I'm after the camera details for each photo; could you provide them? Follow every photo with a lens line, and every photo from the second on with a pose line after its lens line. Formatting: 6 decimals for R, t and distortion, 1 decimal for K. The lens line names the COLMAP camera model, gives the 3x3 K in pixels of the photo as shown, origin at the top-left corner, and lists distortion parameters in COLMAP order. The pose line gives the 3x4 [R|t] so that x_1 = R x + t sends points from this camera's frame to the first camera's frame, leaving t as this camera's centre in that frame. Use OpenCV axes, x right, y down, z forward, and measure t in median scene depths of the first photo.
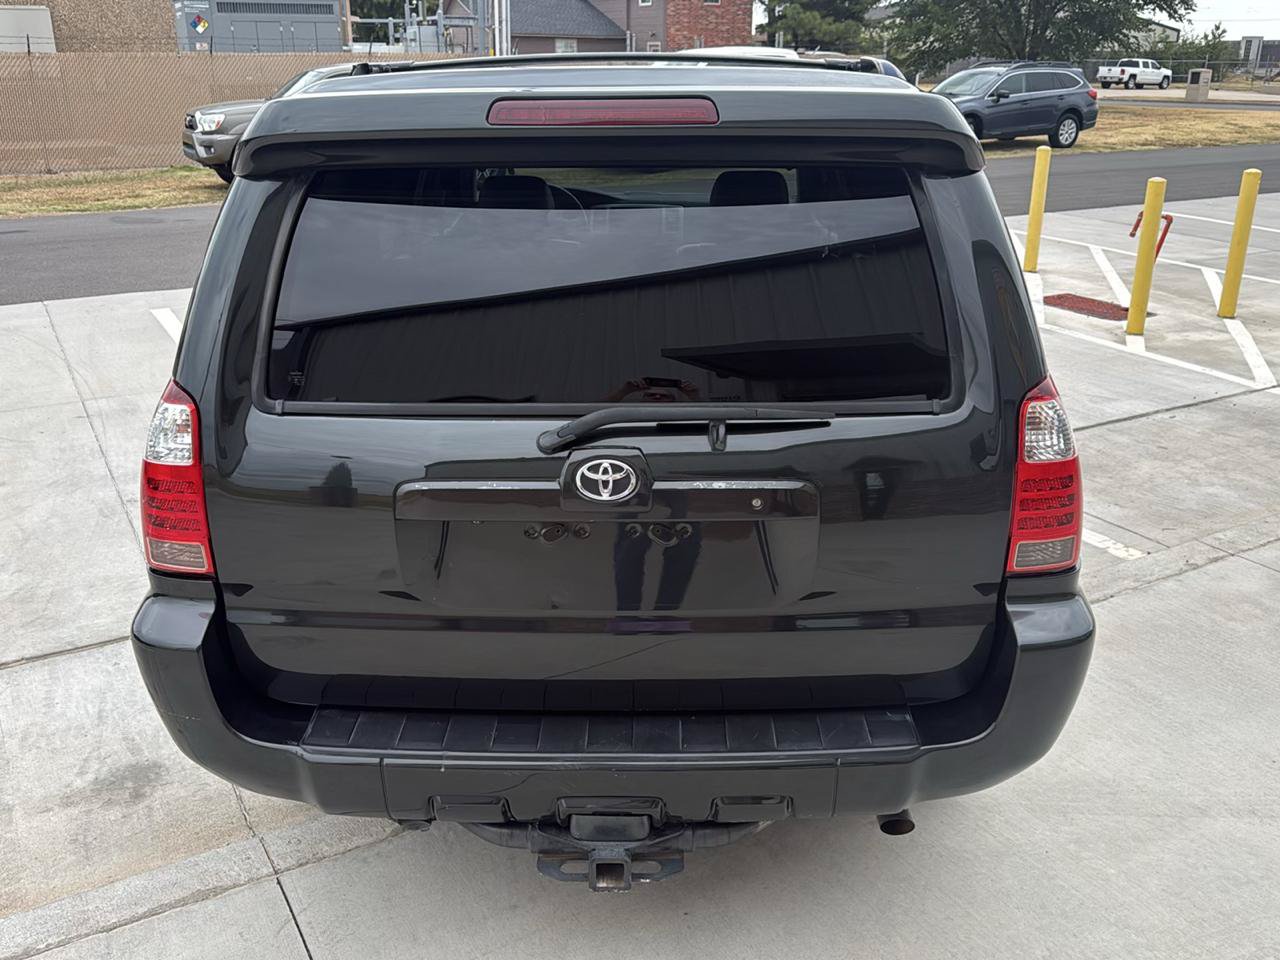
lens RADIAL K [[1133.4, 0, 636.4], [0, 1133.4, 477.3], [0, 0, 1]] dist [0.124437, -0.221216]
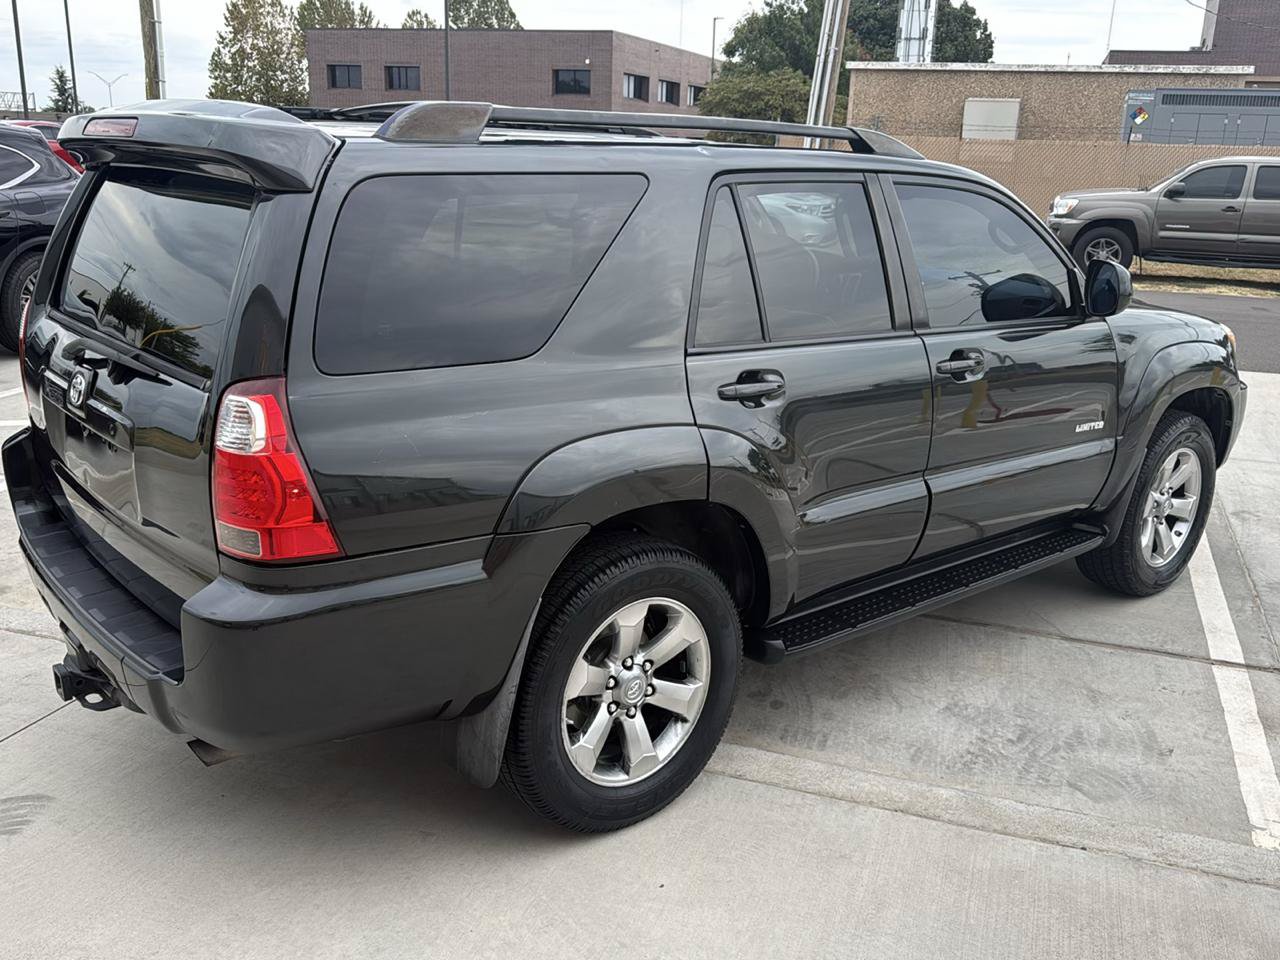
lens RADIAL K [[1133.4, 0, 641.2], [0, 1133.4, 476.0], [0, 0, 1]] dist [0.124437, -0.221216]
pose [[0.654848, 0.234208, -0.718554, 0.541844], [-0.288305, 0.956287, 0.048952, -0.059344], [0.698609, 0.175107, 0.693746, 0.201253]]
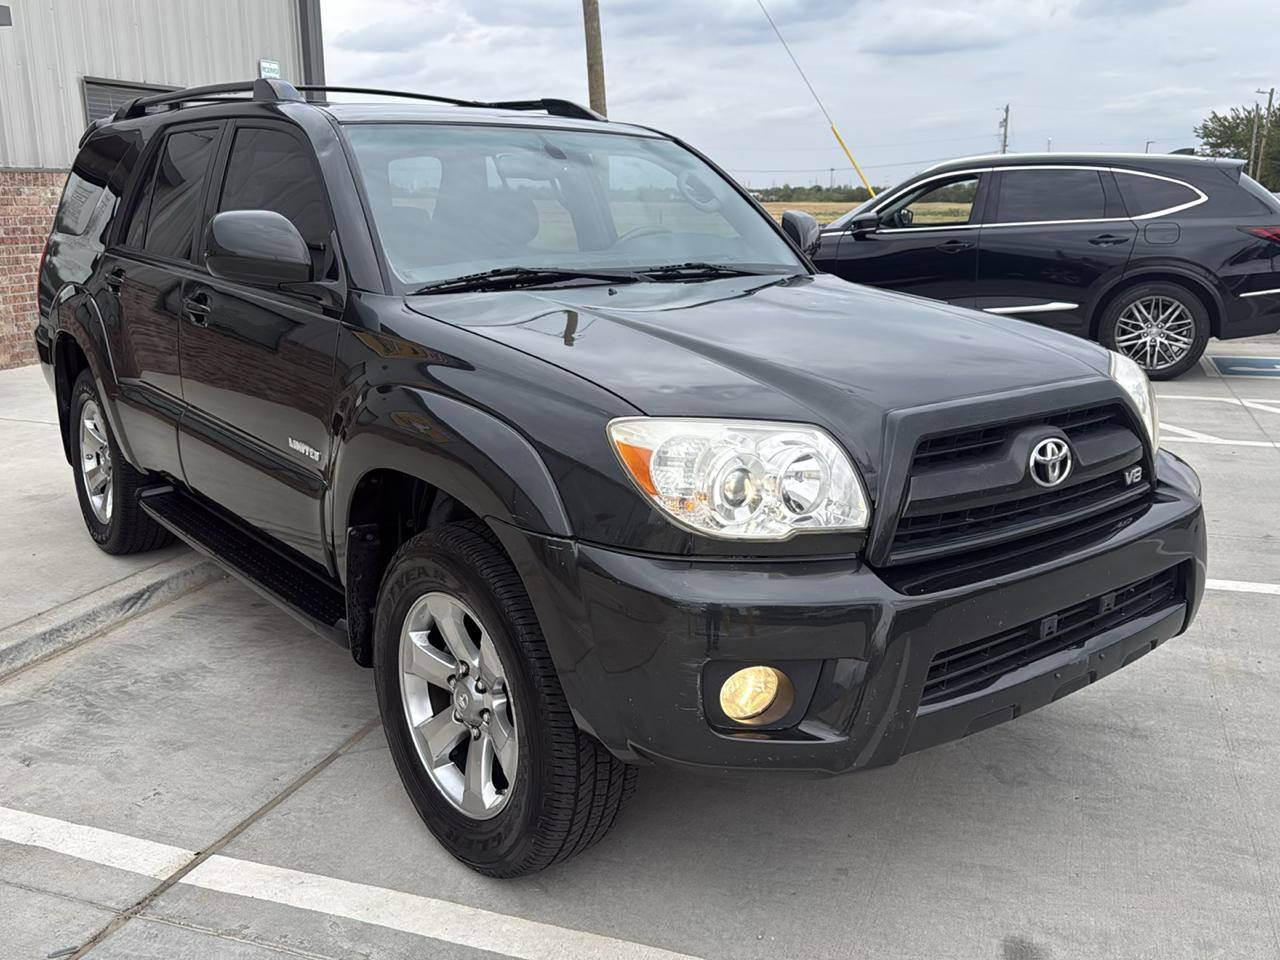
lens RADIAL K [[1133.4, 0, 640.3], [0, 1133.4, 477.1], [0, 0, 1]] dist [0.124437, -0.221216]
pose [[-0.768999, 0.155356, -0.620085, 0.396020], [-0.217152, 0.848851, 0.481973, -0.433961], [0.601237, 0.505289, -0.619029, 1.398219]]
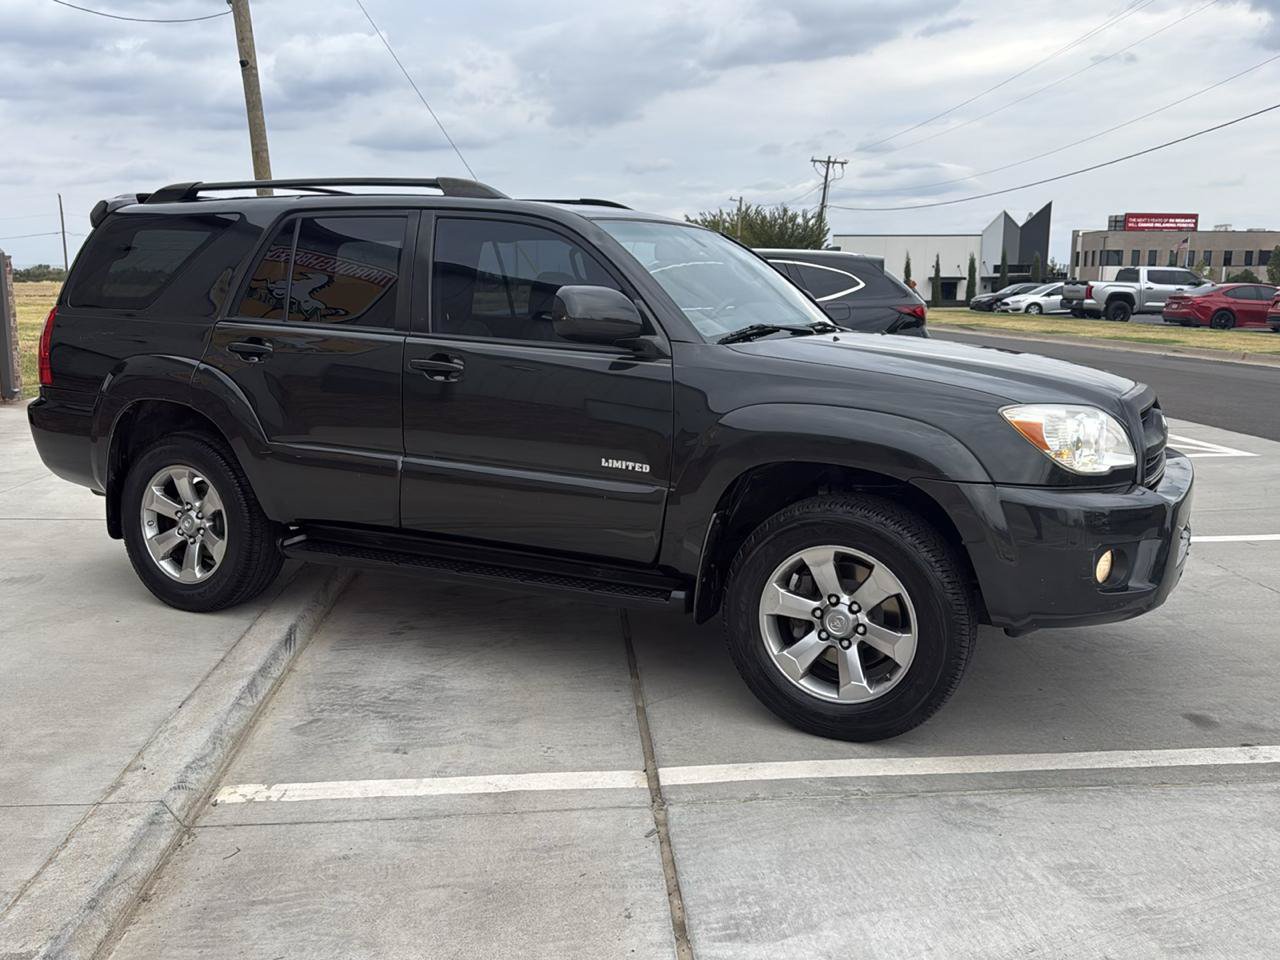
lens RADIAL K [[1133.4, 0, 636.8], [0, 1133.4, 475.7], [0, 0, 1]] dist [0.124437, -0.221216]
pose [[-0.448006, 0.148369, -0.881633, 0.804688], [-0.308844, 0.899739, 0.308357, -0.358173], [0.838991, 0.410433, -0.357265, 1.212235]]
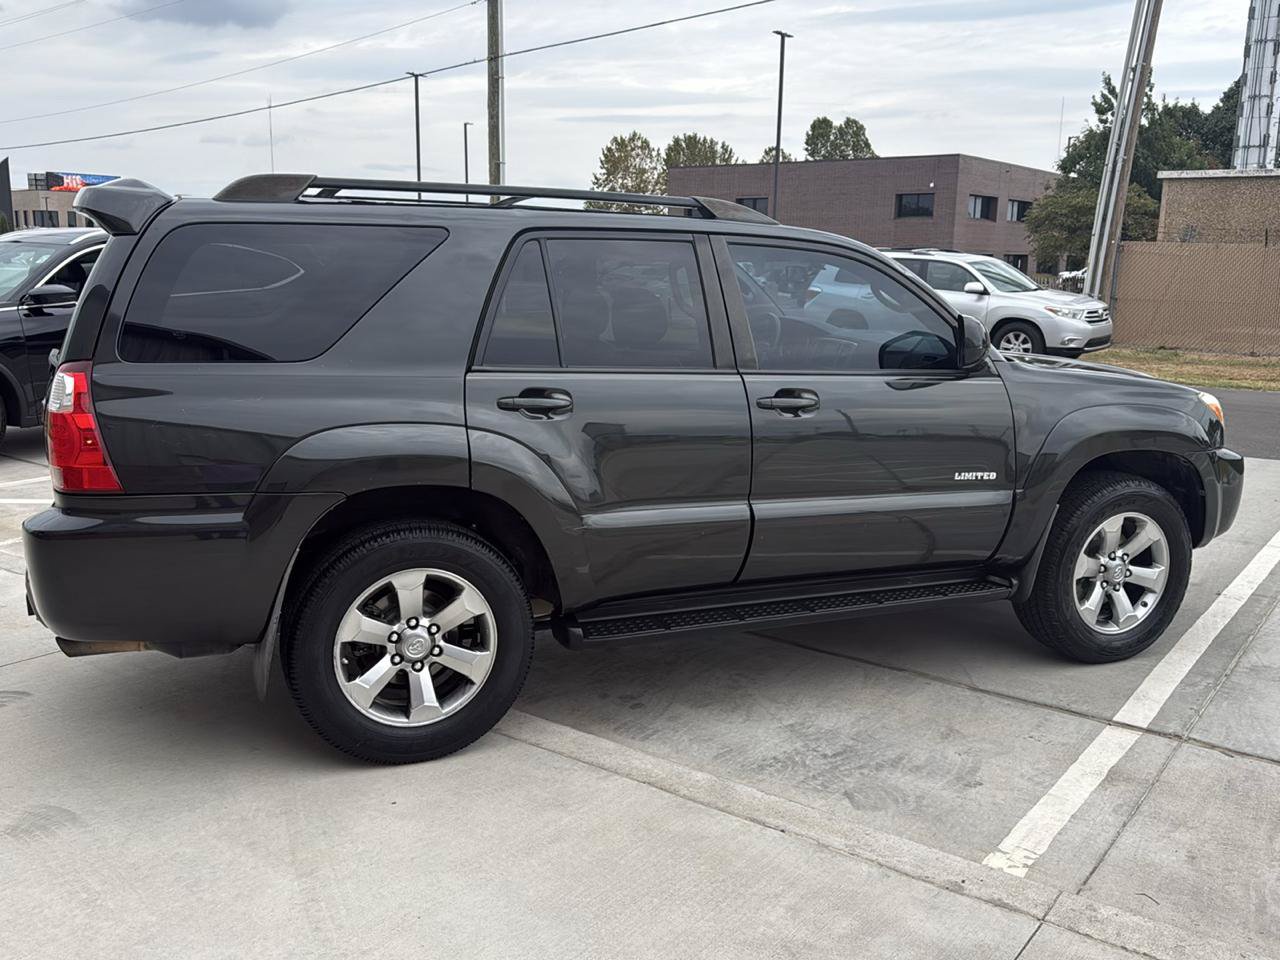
lens RADIAL K [[1133.4, 0, 642.4], [0, 1133.4, 471.9], [0, 0, 1]] dist [0.124437, -0.221216]
pose [[0.398589, 0.177778, -0.899734, 0.803310], [-0.328508, 0.943615, 0.040917, -0.099375], [0.856276, 0.279261, 0.434516, 0.396118]]
